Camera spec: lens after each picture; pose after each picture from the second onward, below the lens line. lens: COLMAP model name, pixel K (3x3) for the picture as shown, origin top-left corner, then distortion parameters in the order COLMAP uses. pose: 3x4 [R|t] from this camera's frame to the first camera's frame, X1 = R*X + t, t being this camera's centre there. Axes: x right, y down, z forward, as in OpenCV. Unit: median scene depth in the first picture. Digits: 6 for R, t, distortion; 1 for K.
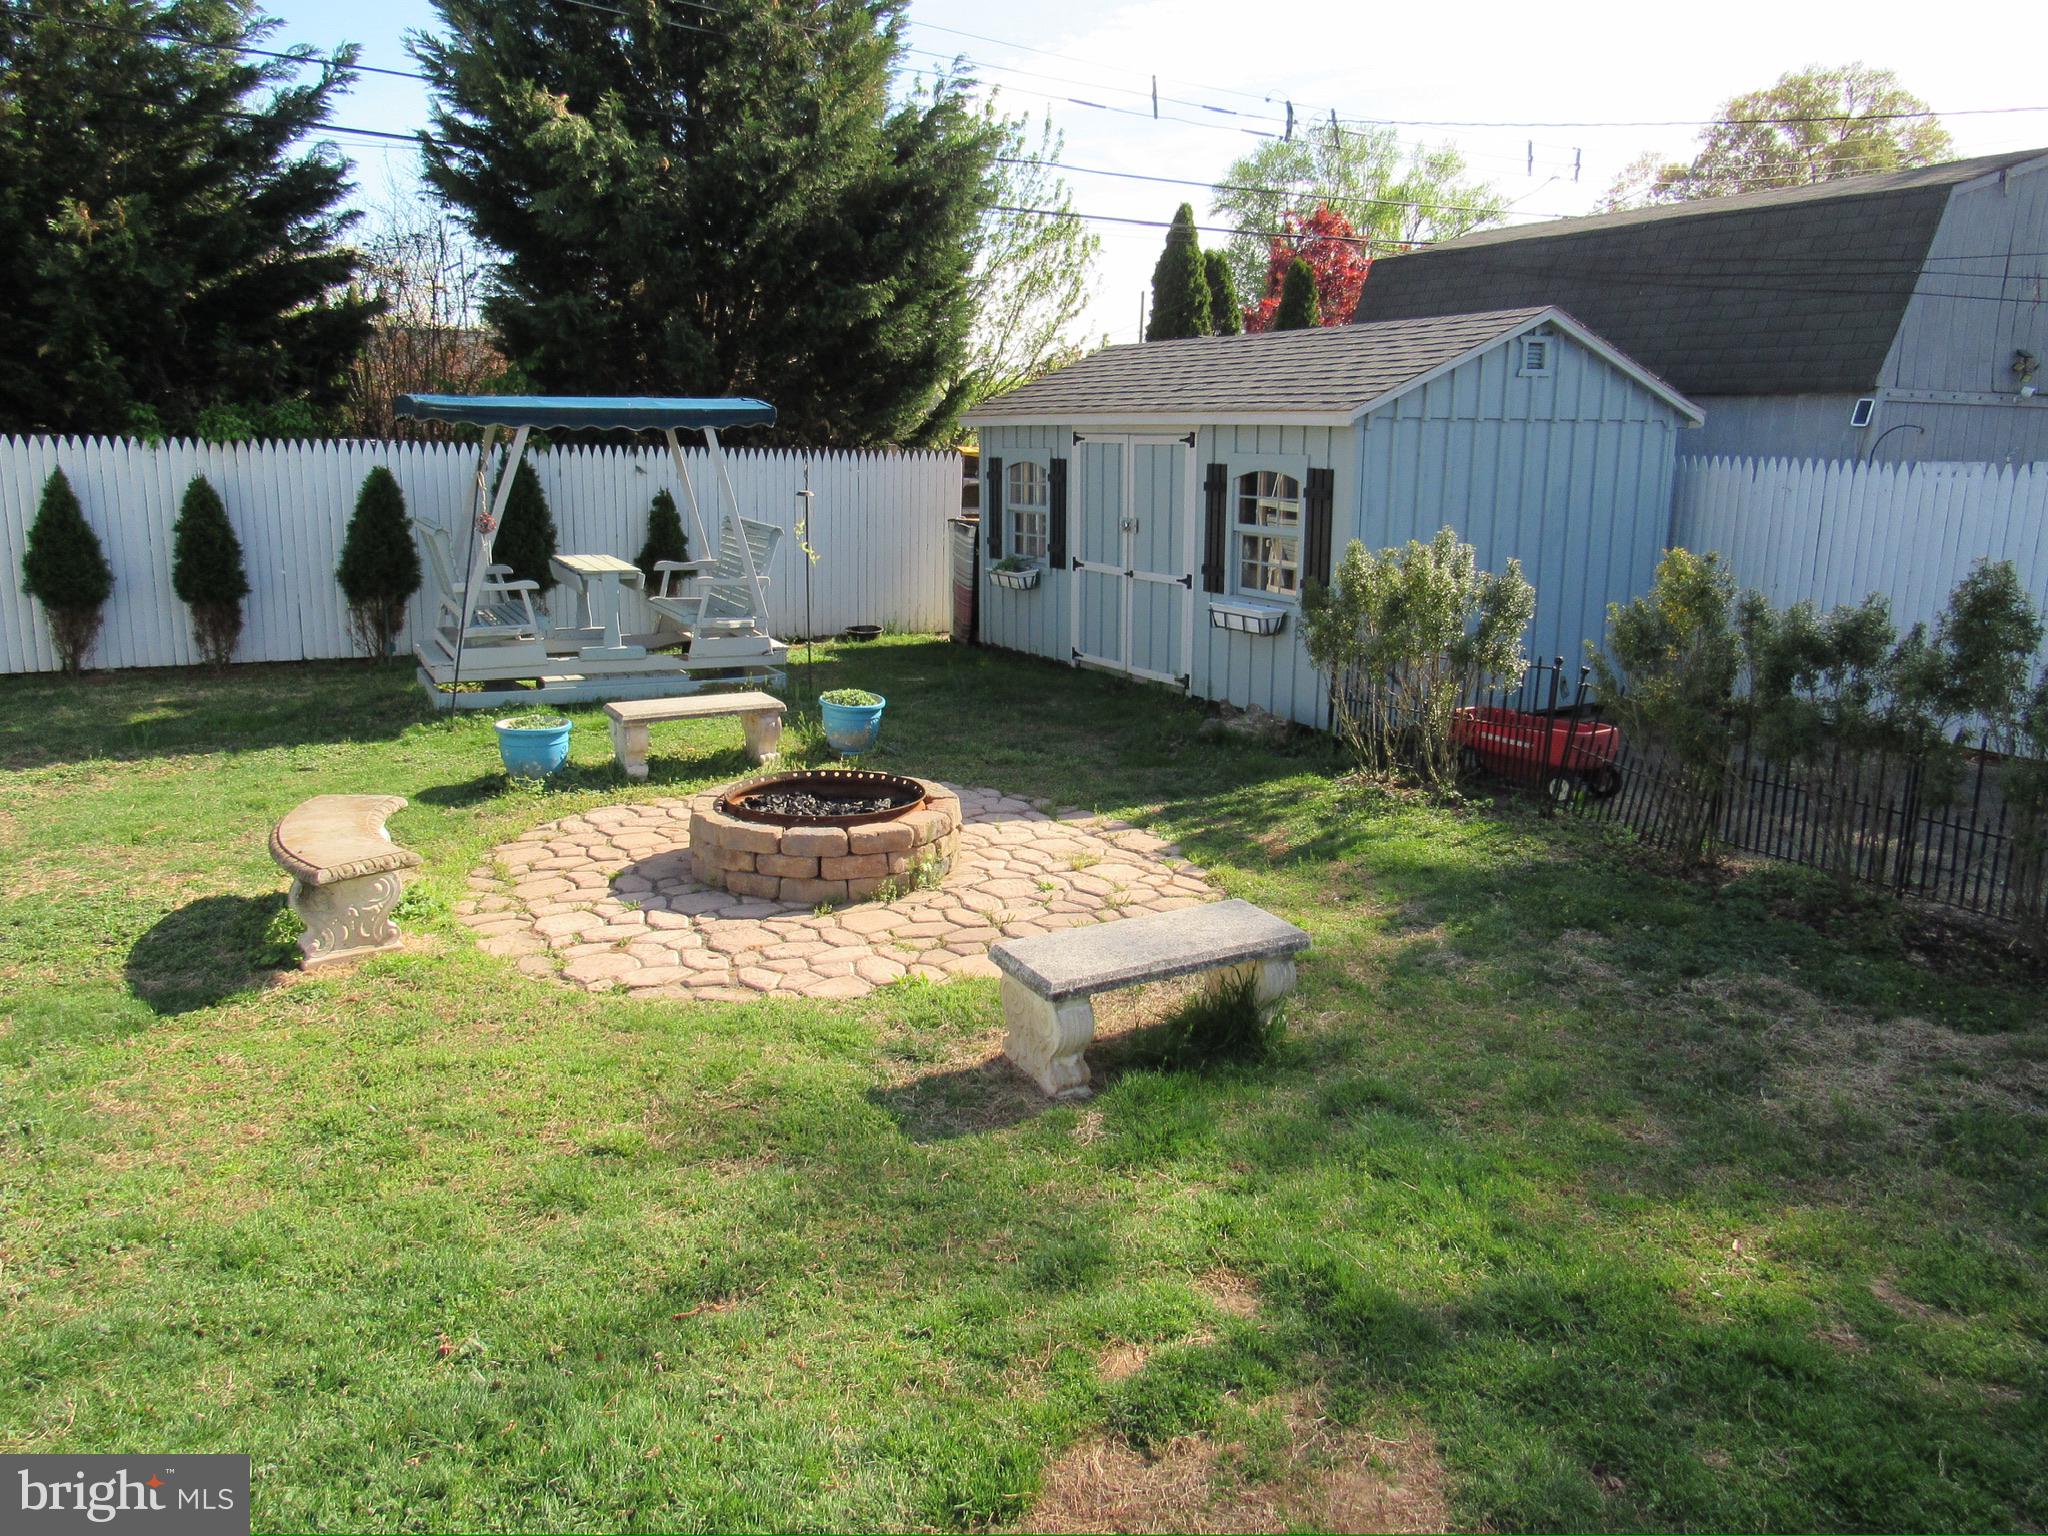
lens RADIAL K [[1472.3, 0, 1021.0], [0, 1472.3, 761.2], [0, 0, 1]] dist [-0.027742, 0.010484]
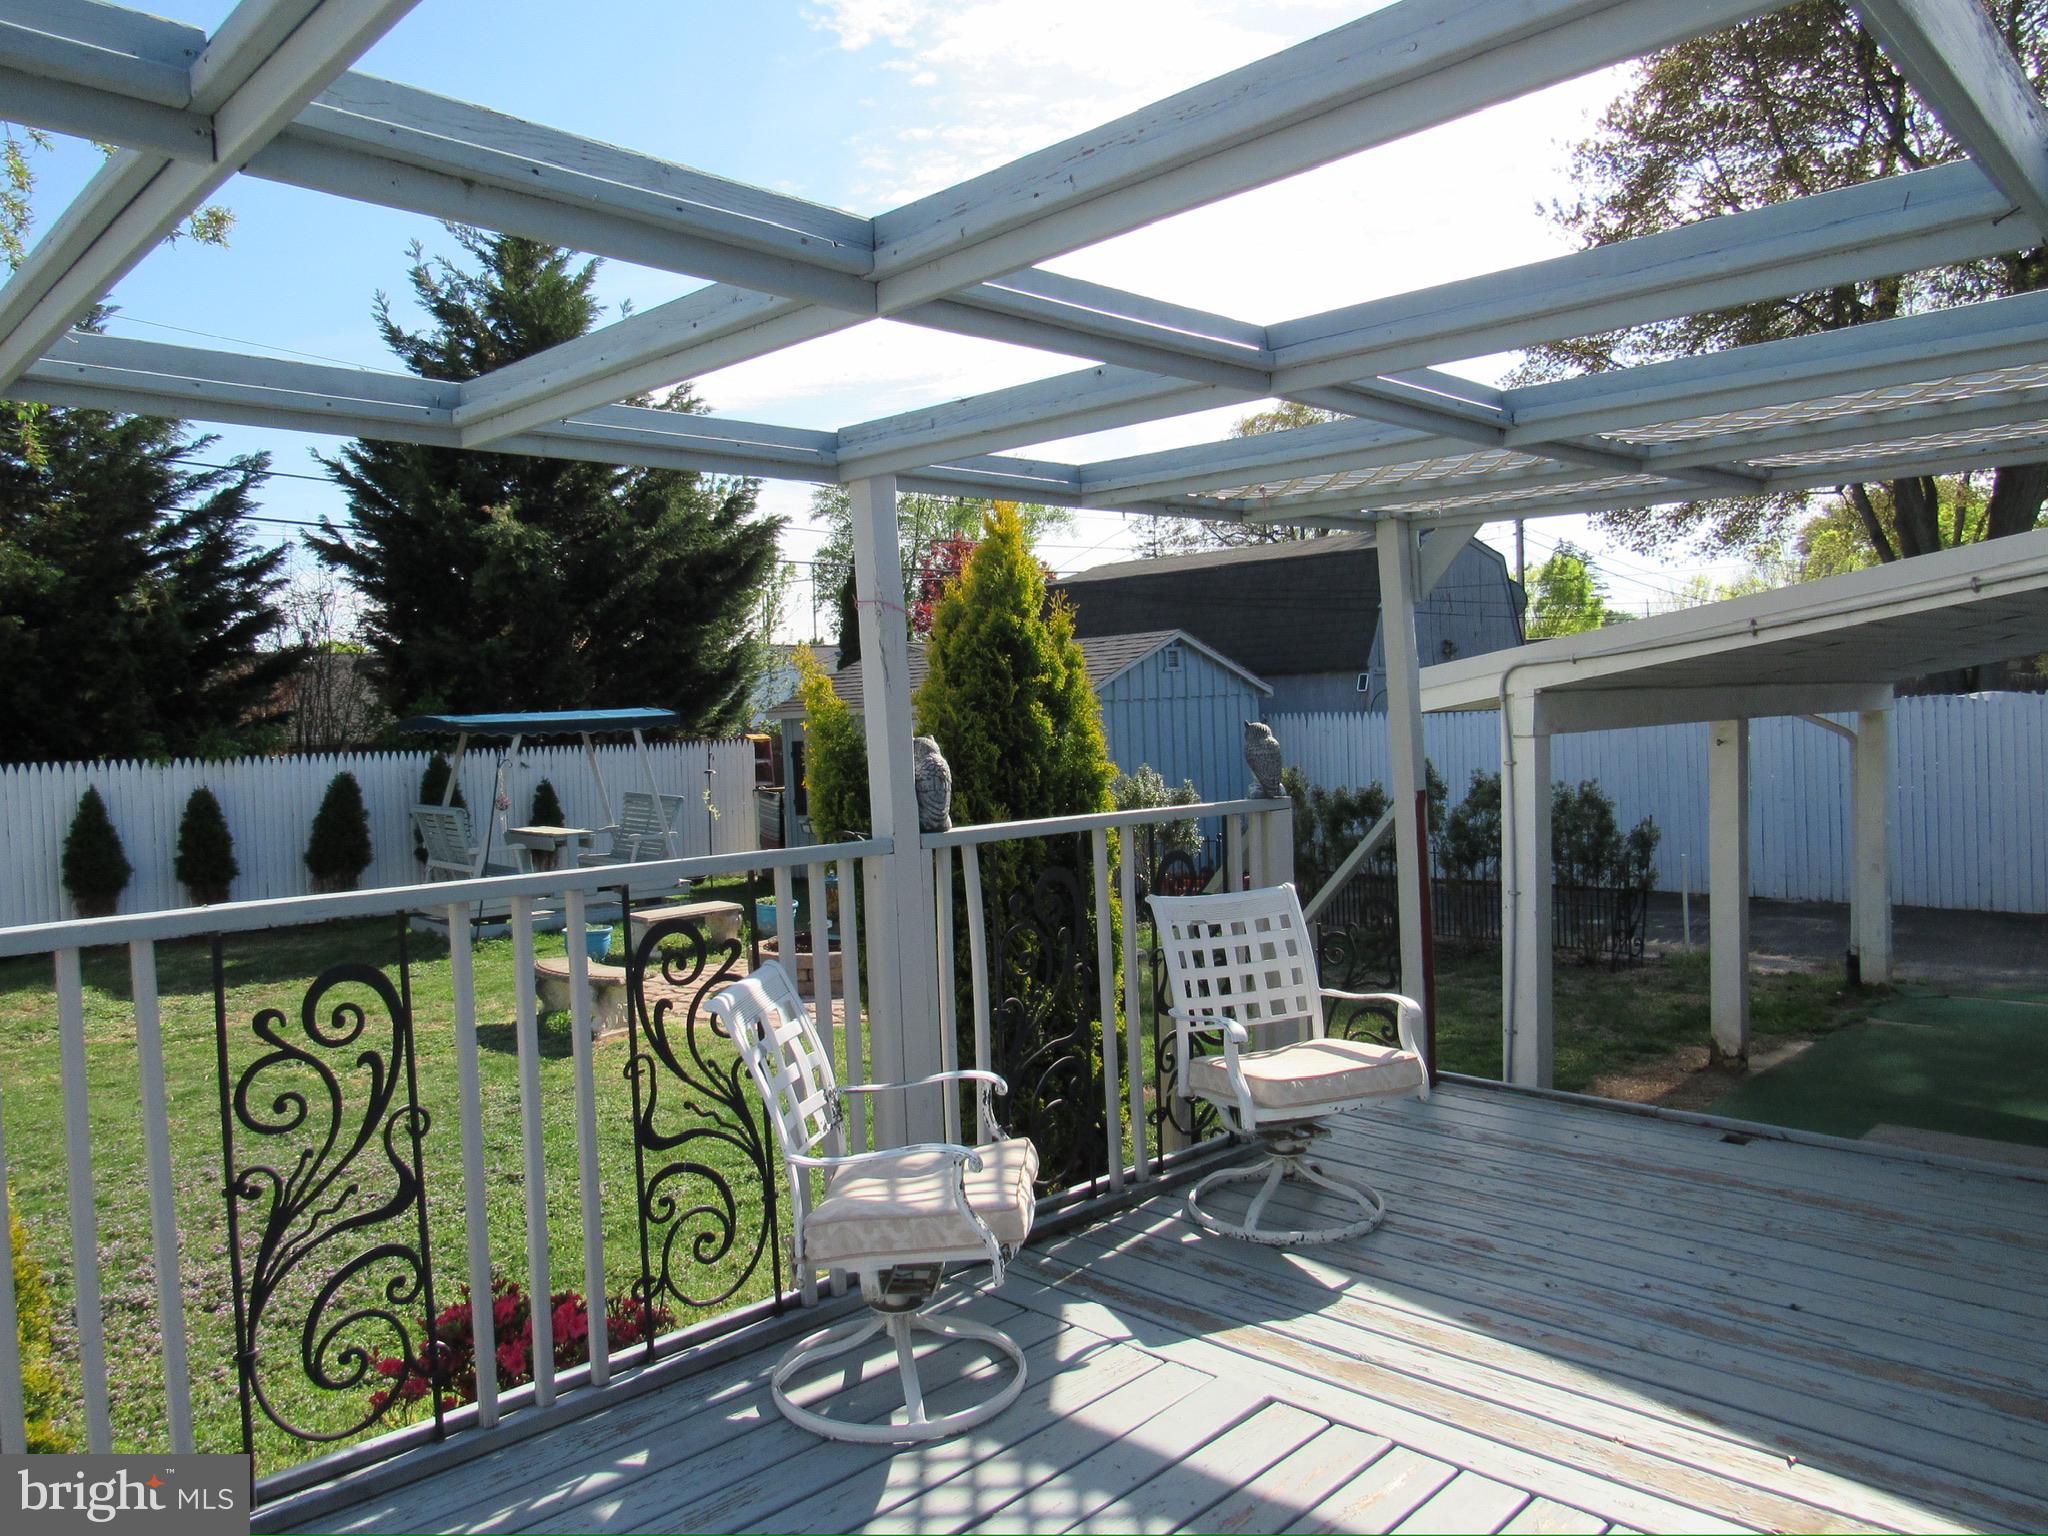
lens RADIAL K [[1472.3, 0, 1027.6], [0, 1472.3, 769.3], [0, 0, 1]] dist [-0.027742, 0.010484]
pose [[0.960729, -0.059016, 0.271139, -0.210848], [0.106999, 0.980346, -0.165752, 0.079127], [-0.256028, 0.188254, 0.948161, -0.400580]]
